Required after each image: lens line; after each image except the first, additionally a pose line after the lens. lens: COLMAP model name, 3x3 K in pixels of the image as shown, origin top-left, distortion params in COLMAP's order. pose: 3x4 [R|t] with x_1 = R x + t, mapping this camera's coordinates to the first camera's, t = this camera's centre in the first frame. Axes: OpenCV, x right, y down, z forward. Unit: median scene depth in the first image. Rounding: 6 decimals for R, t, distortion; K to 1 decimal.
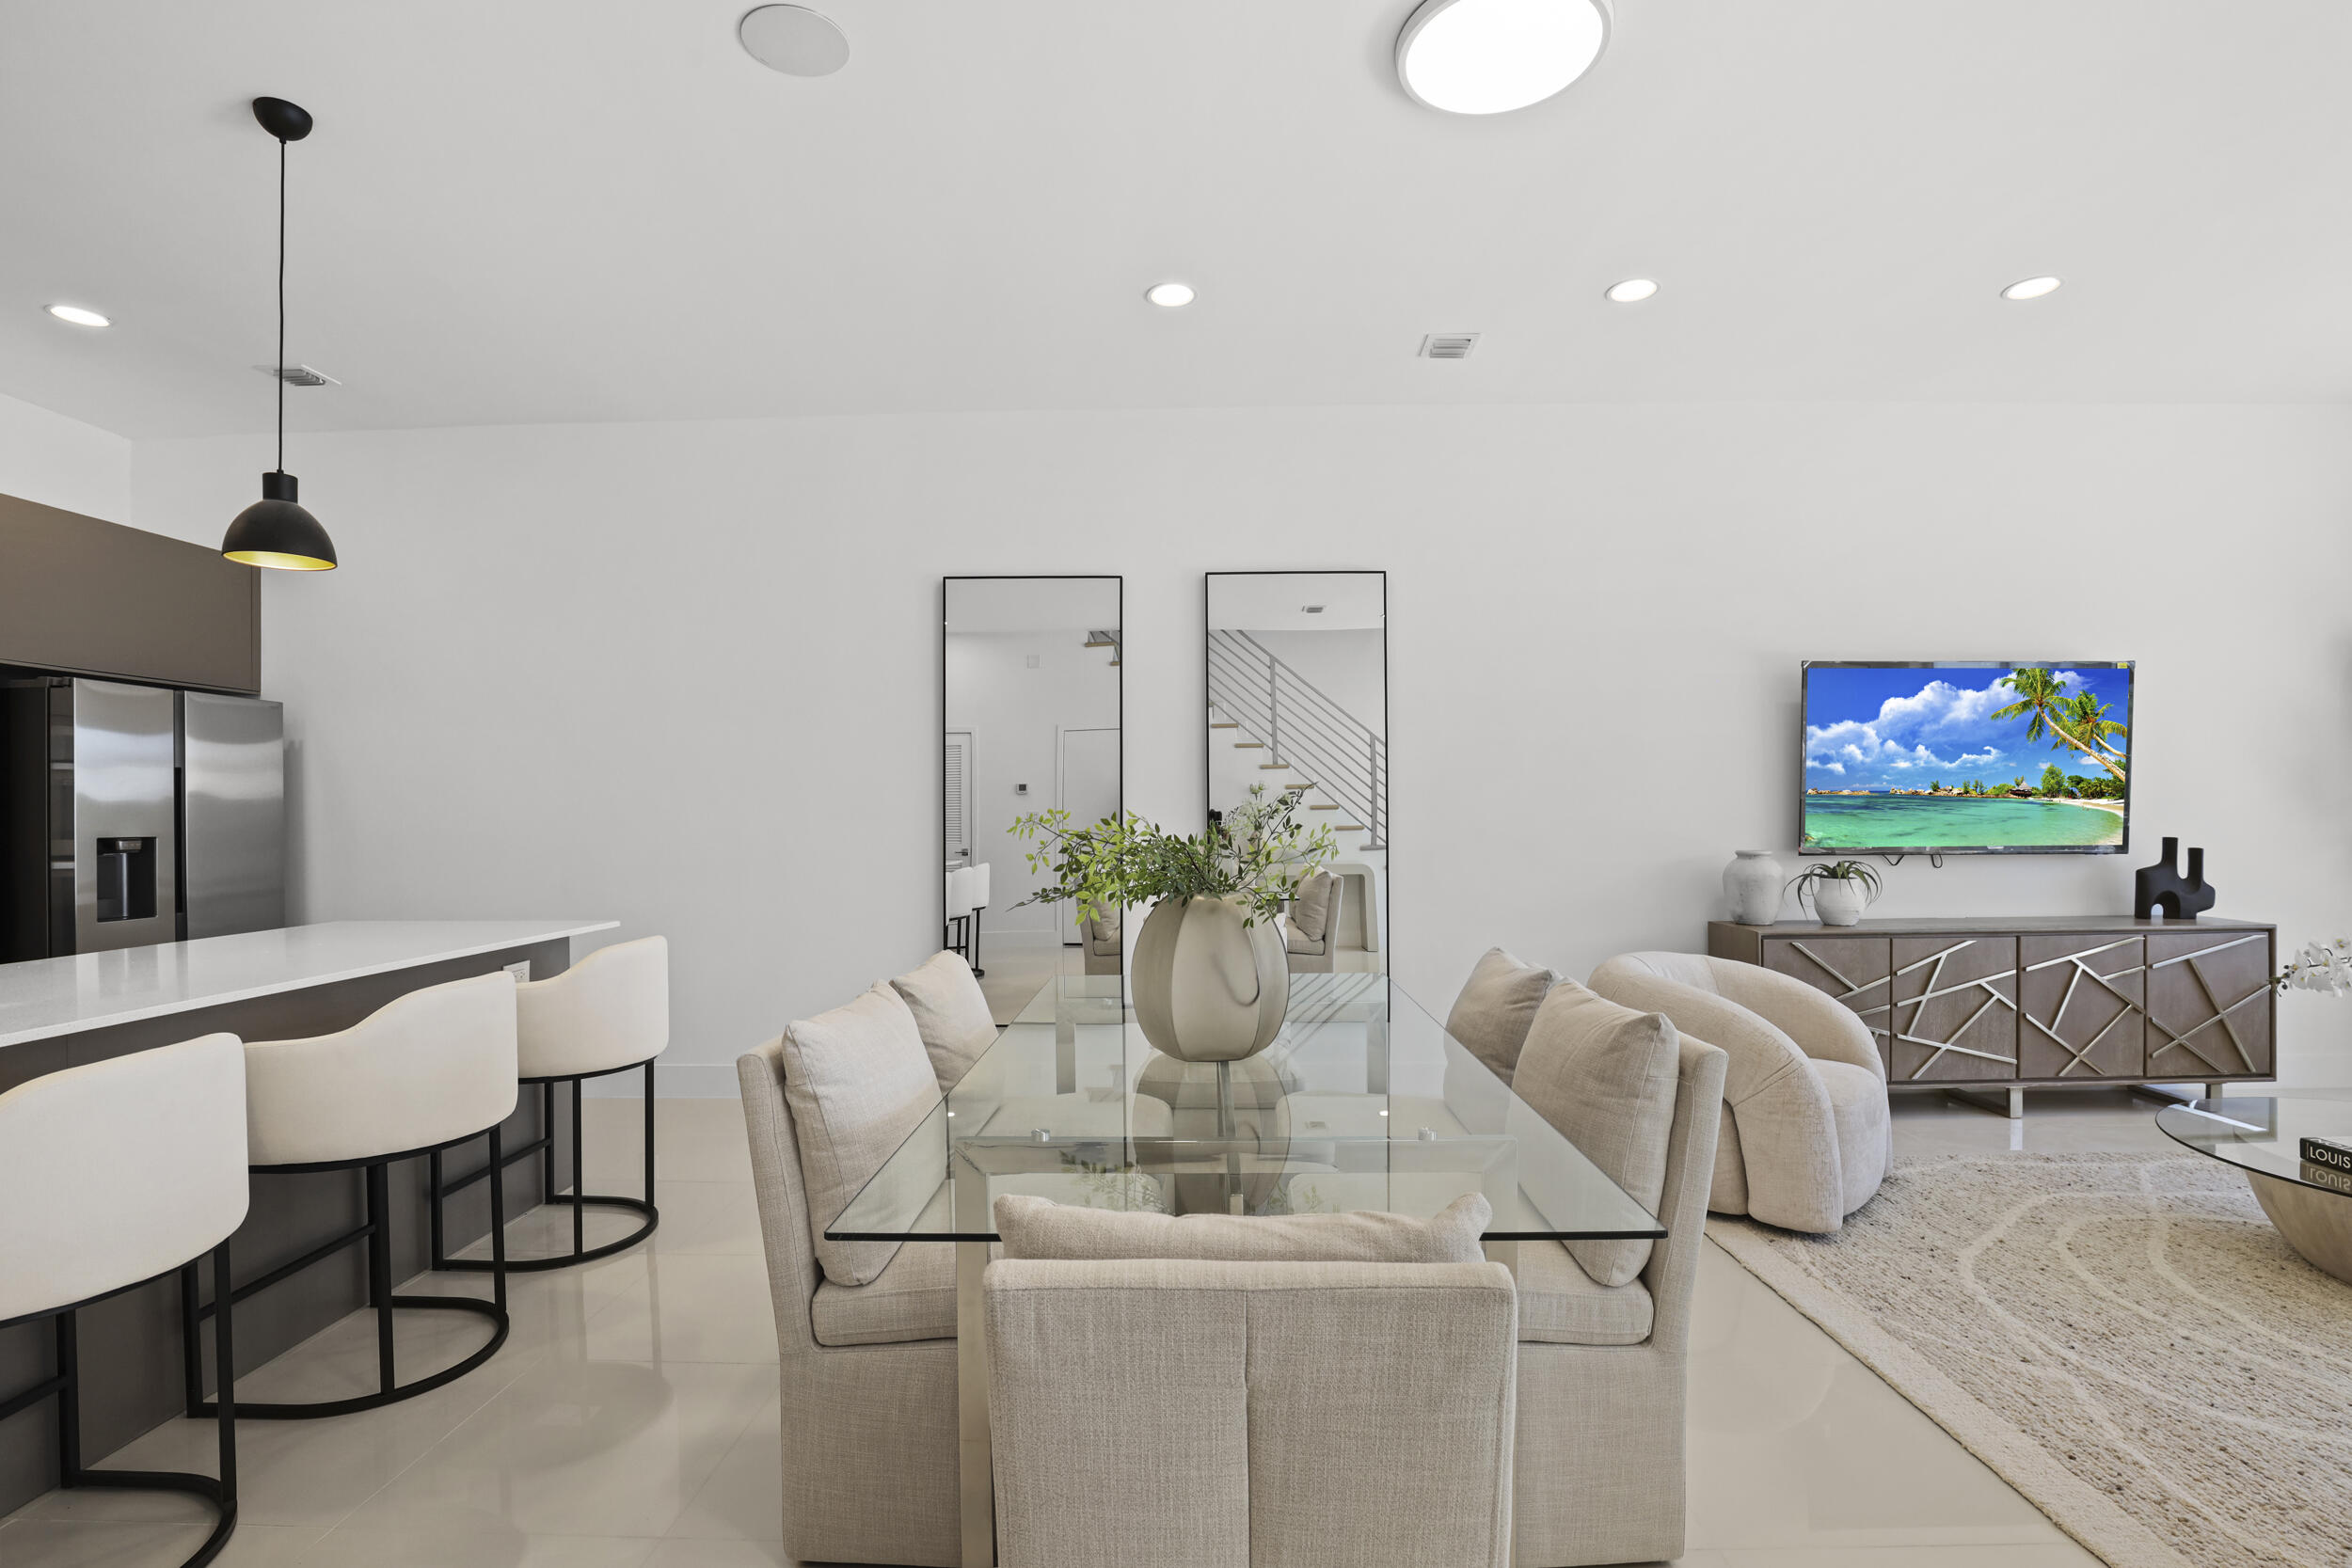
lens RADIAL K [[1078.9, 0, 1173.8], [0, 1078.9, 814.2], [0, 0, 1]] dist [-0.034772, 0.006457]
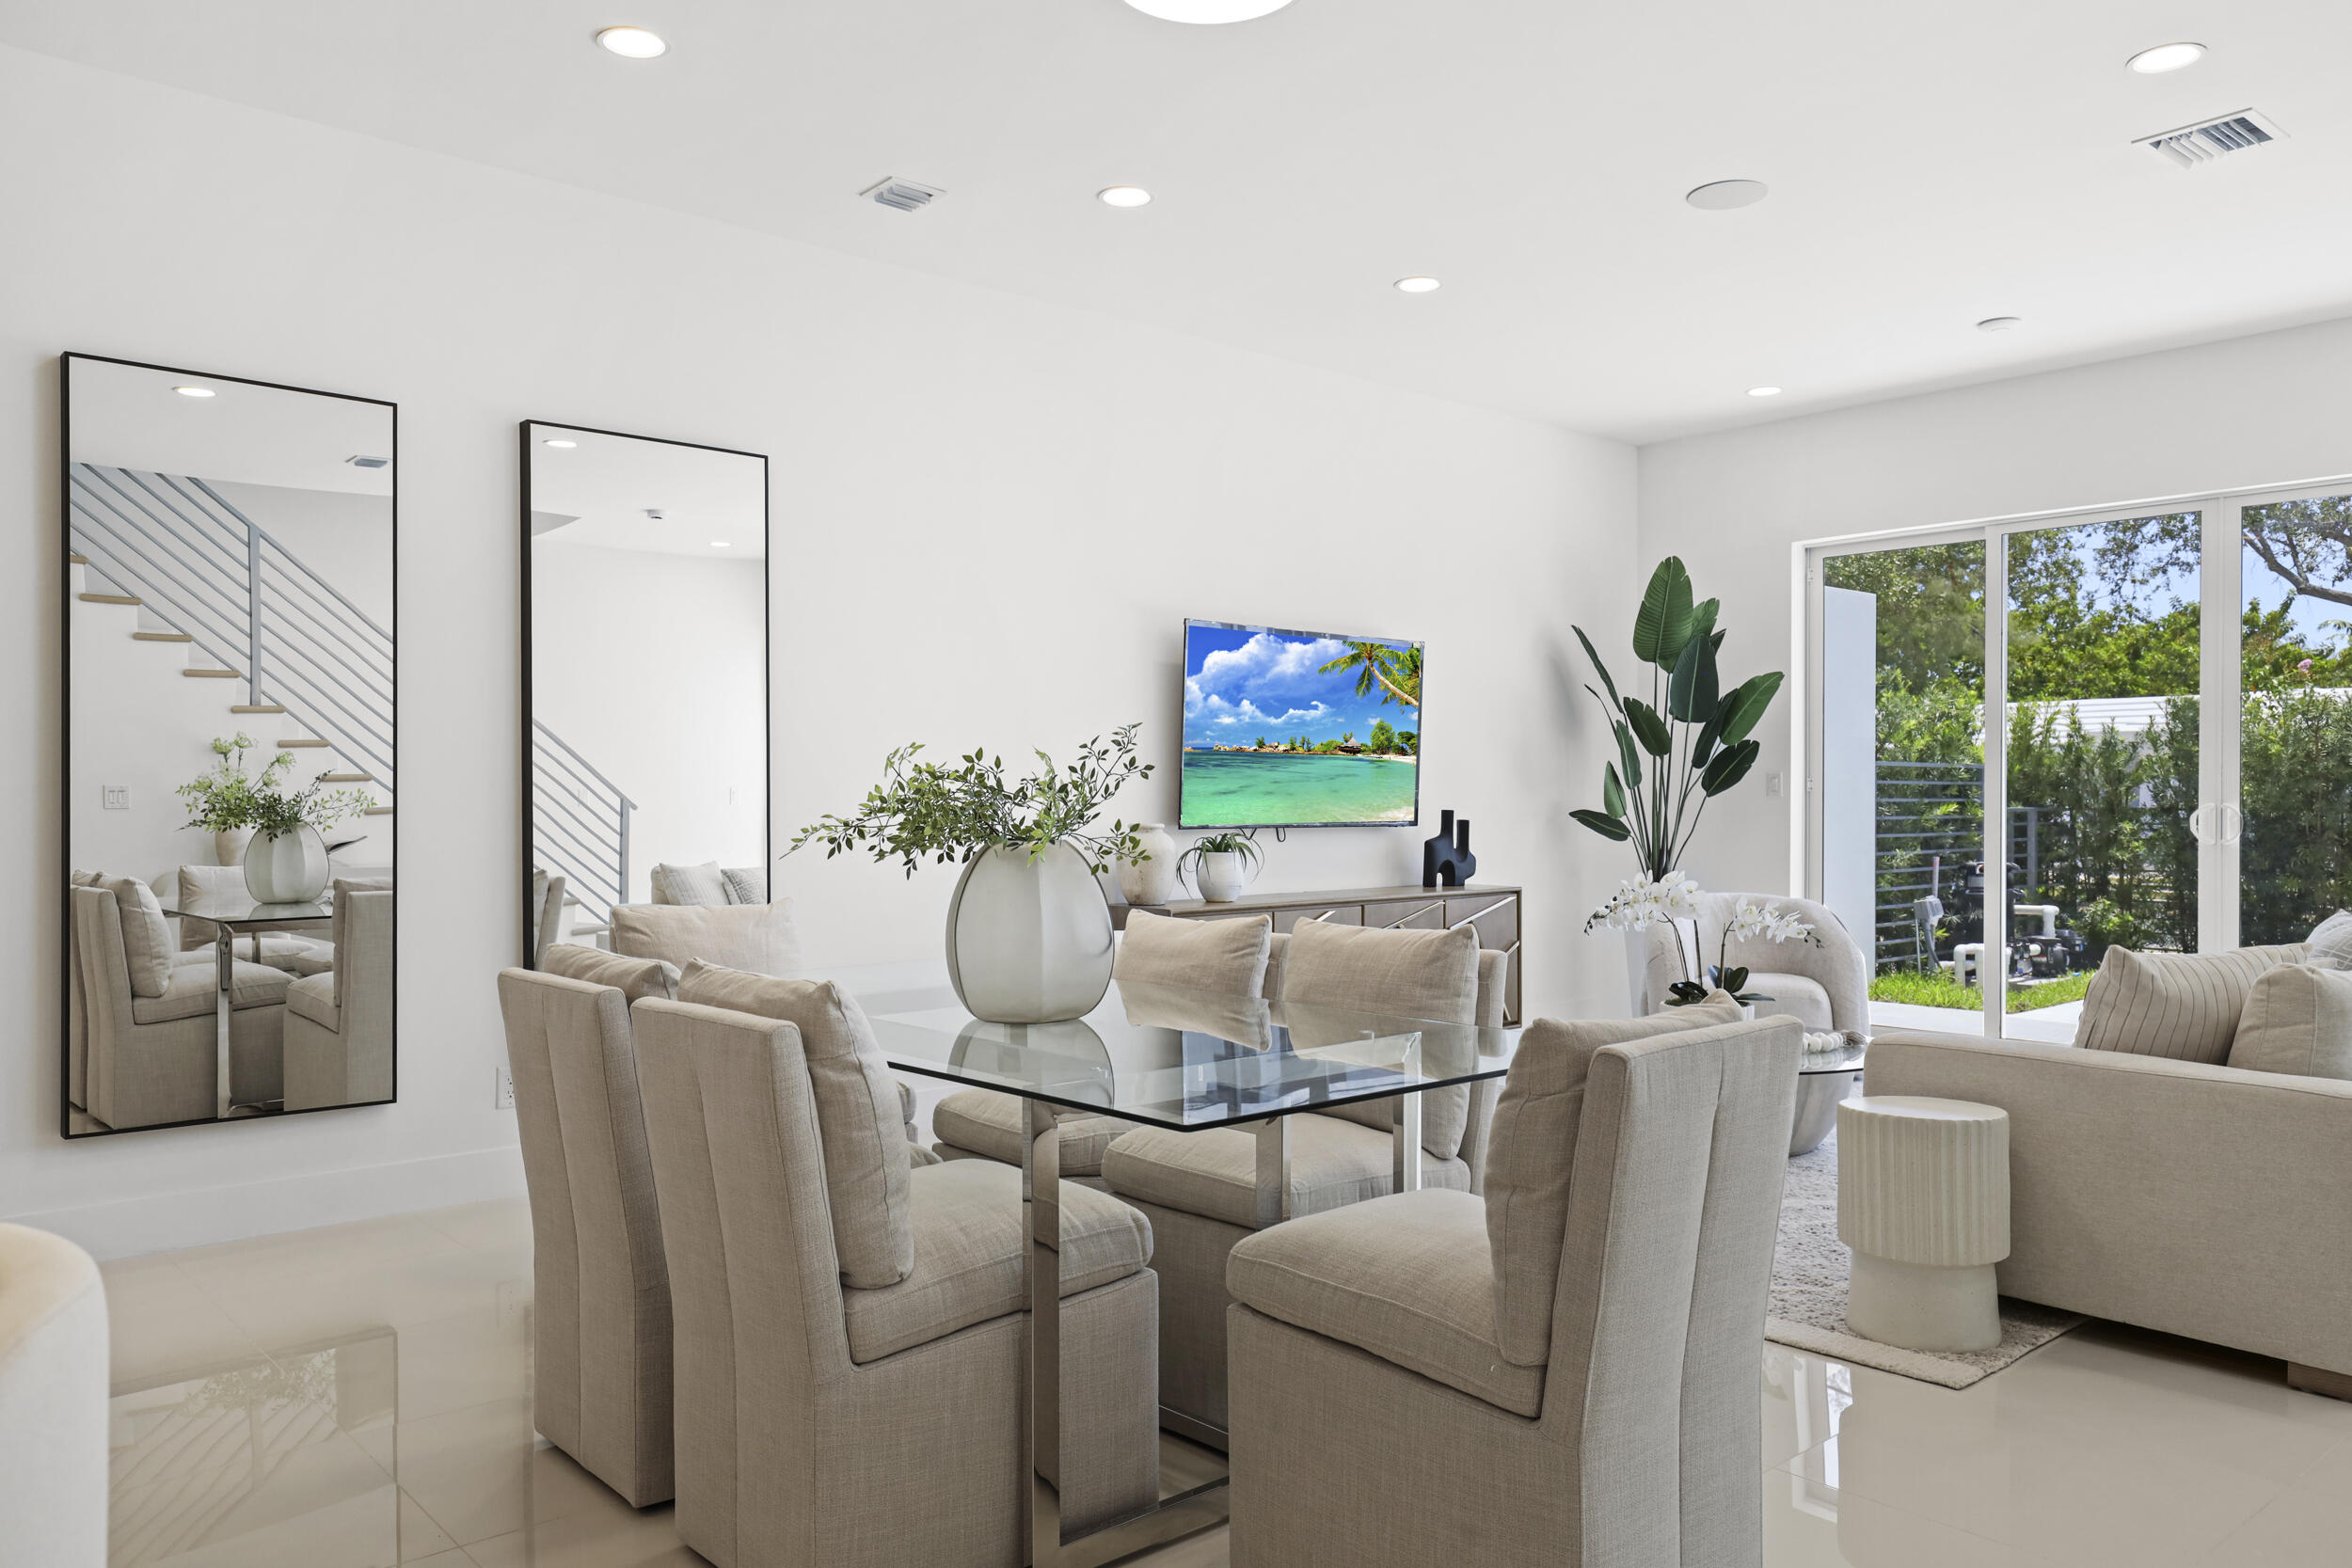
lens RADIAL K [[1684.8, 0, 1164.3], [0, 1684.8, 809.4], [0, 0, 1]] dist [0.005749, 0.012653]
pose [[0.734725, 0.001736, 0.678362, -0.443950], [-0.001807, 0.999998, -0.000603, 0.025171], [-0.678362, -0.000783, 0.734727, -0.060452]]
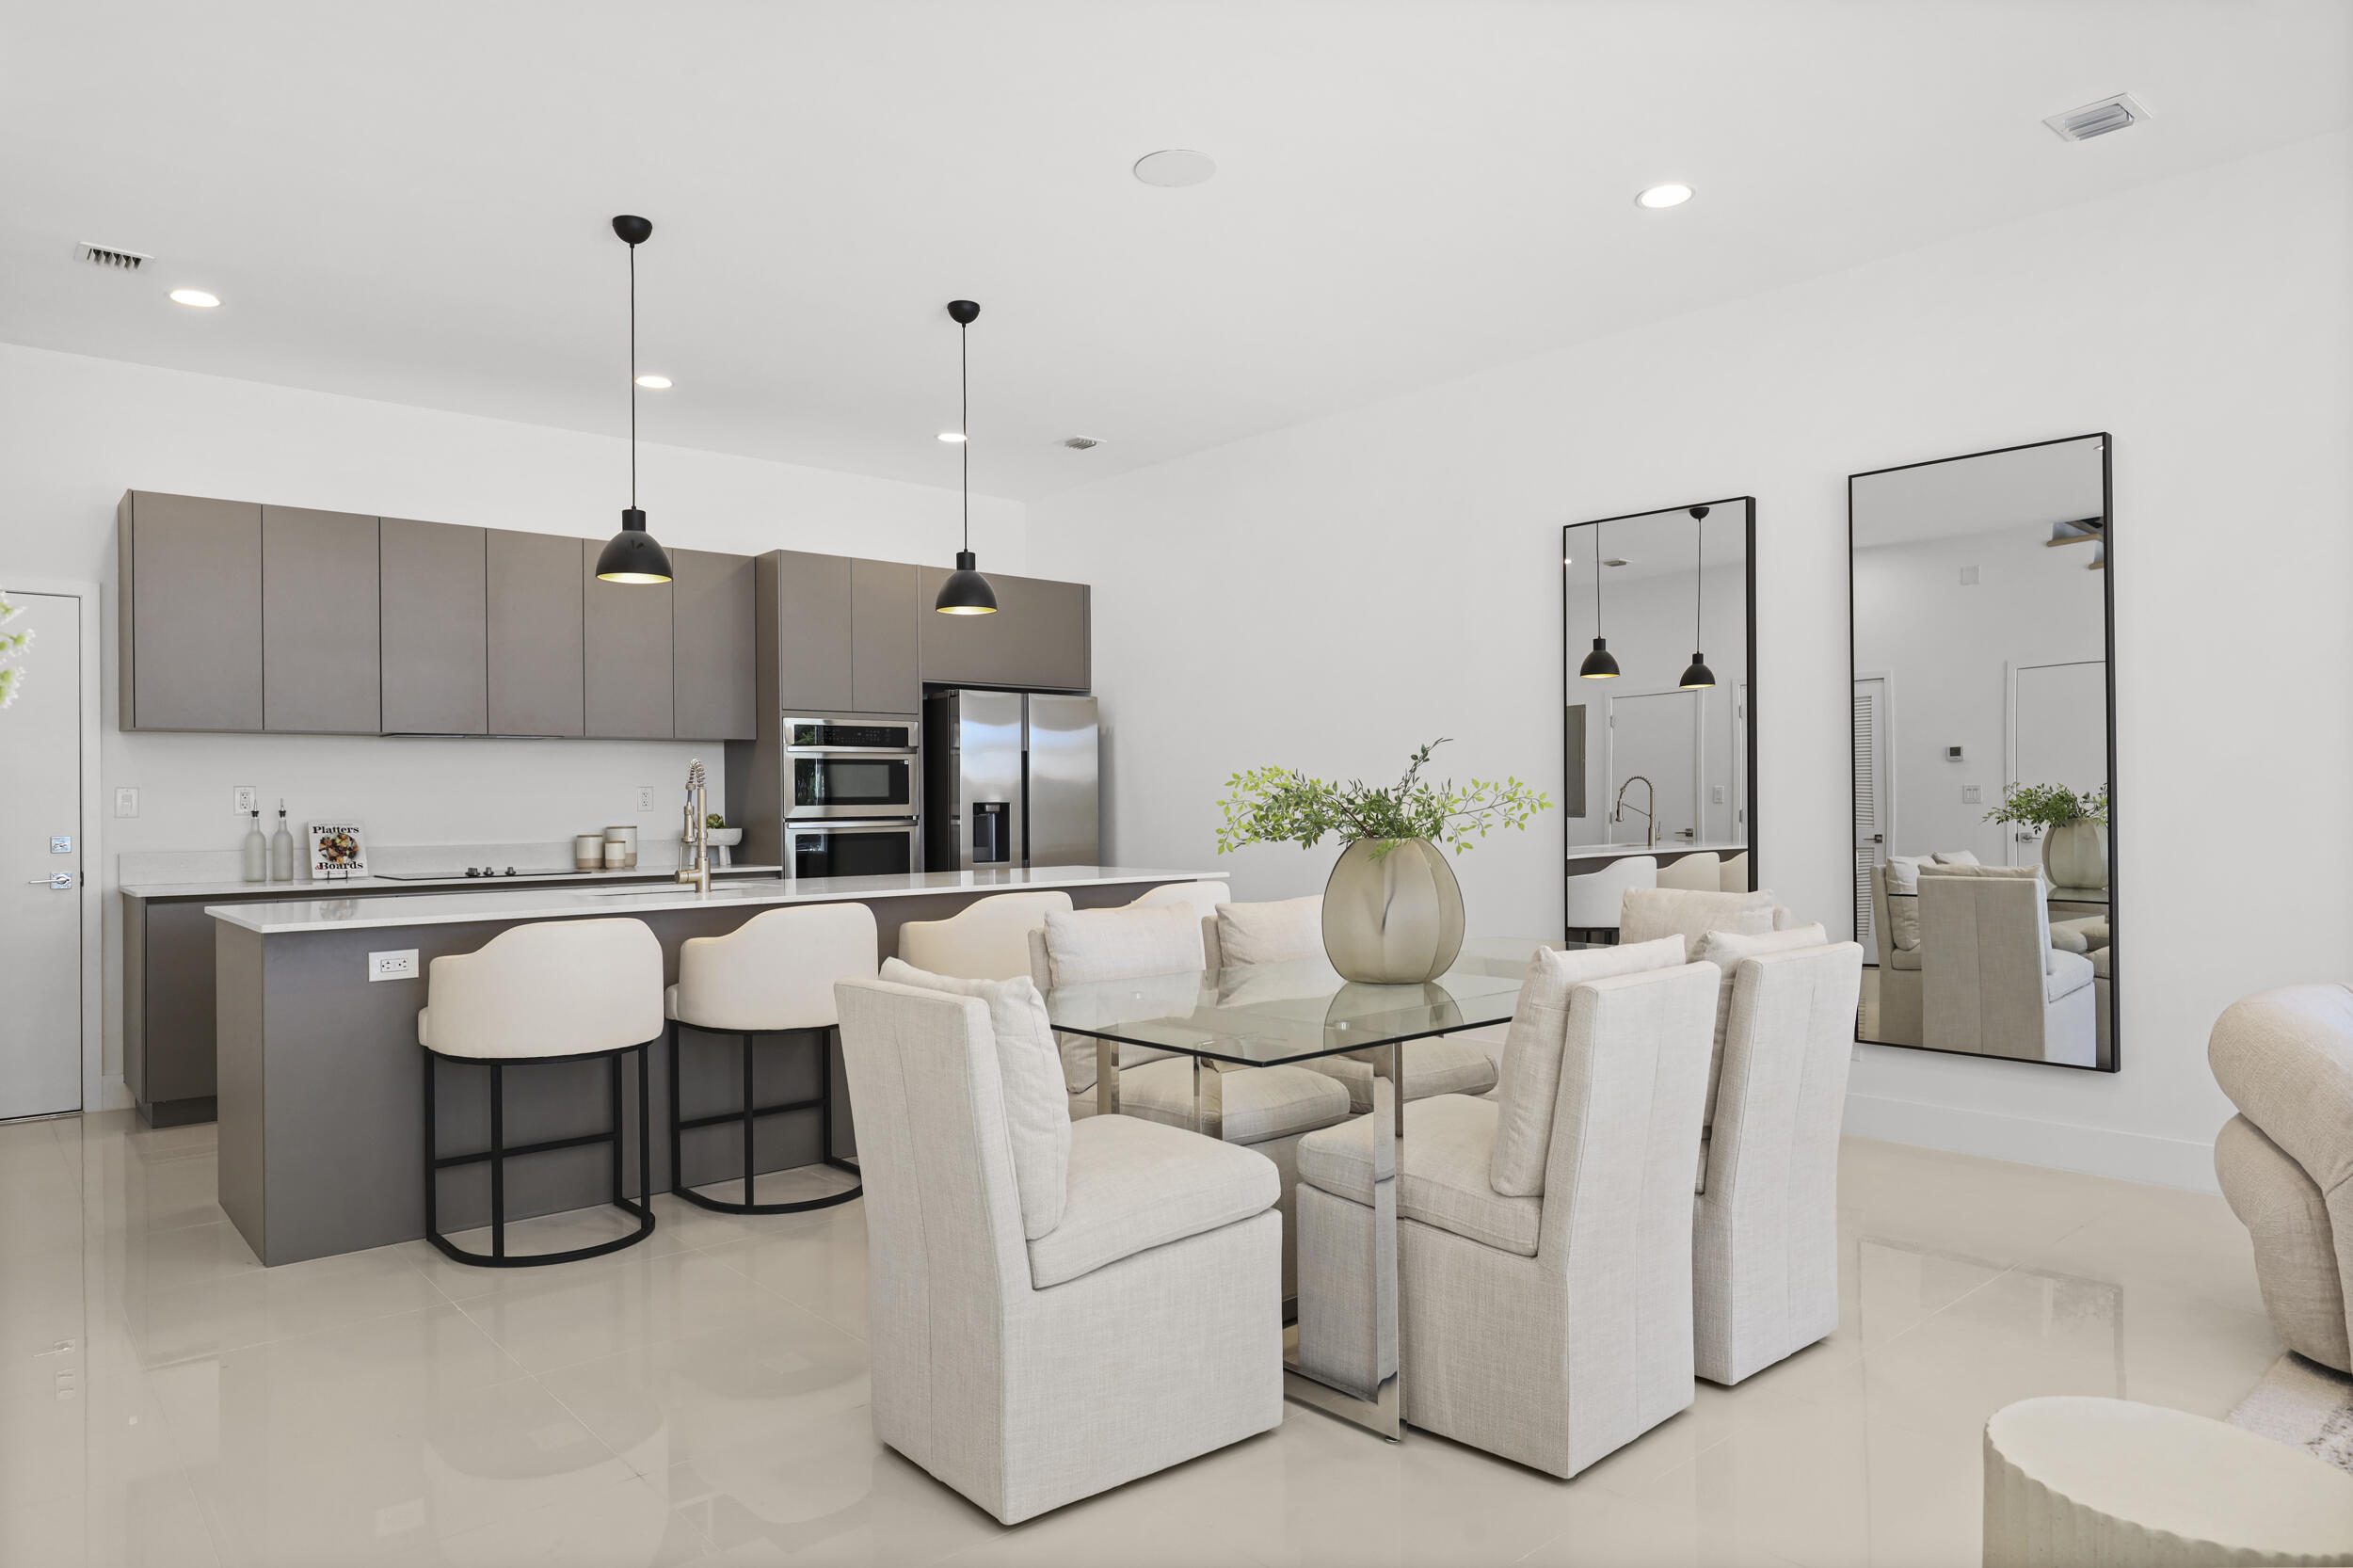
lens RADIAL K [[1428.6, 0, 1175.9], [0, 1428.6, 792.2], [0, 0, 1]] dist [-0.007859, 0.002682]
pose [[0.680519, -0.004157, -0.732718, 0.516666], [0.001823, 0.999990, -0.003981, 0.015751], [0.732728, 0.001373, 0.680520, -0.095945]]
